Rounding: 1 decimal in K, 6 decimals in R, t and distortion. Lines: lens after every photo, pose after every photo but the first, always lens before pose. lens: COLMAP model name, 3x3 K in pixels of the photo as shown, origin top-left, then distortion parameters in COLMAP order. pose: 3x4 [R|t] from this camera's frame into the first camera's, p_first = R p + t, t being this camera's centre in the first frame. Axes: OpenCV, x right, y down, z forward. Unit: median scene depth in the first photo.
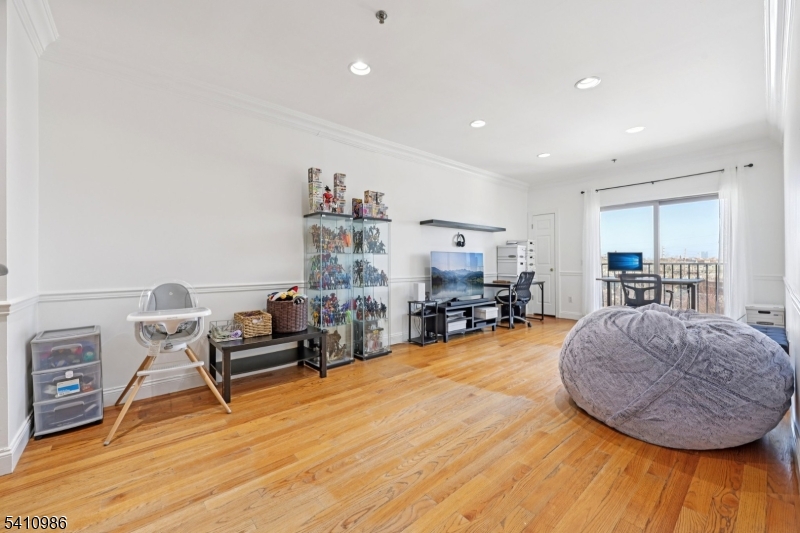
lens RADIAL K [[322.6, 0, 397.4], [0, 322.6, 264.6], [0, 0, 1]] dist [-0.001696, 0.000339]
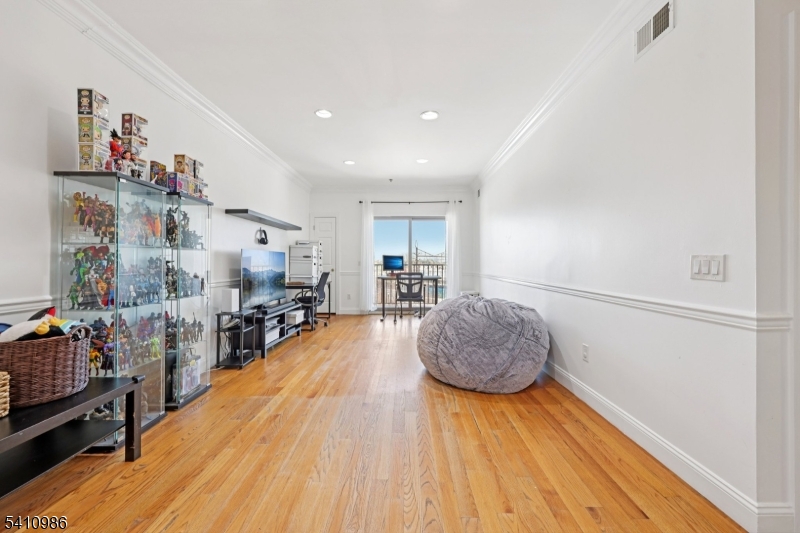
lens RADIAL K [[322.6, 0, 405.2], [0, 322.6, 263.3], [0, 0, 1]] dist [-0.001696, 0.000339]
pose [[0.660117, 0.006106, 0.751138, -0.301803], [-0.002626, 0.999980, -0.005821, -0.000940], [-0.751158, 0.001870, 0.660120, 0.219274]]
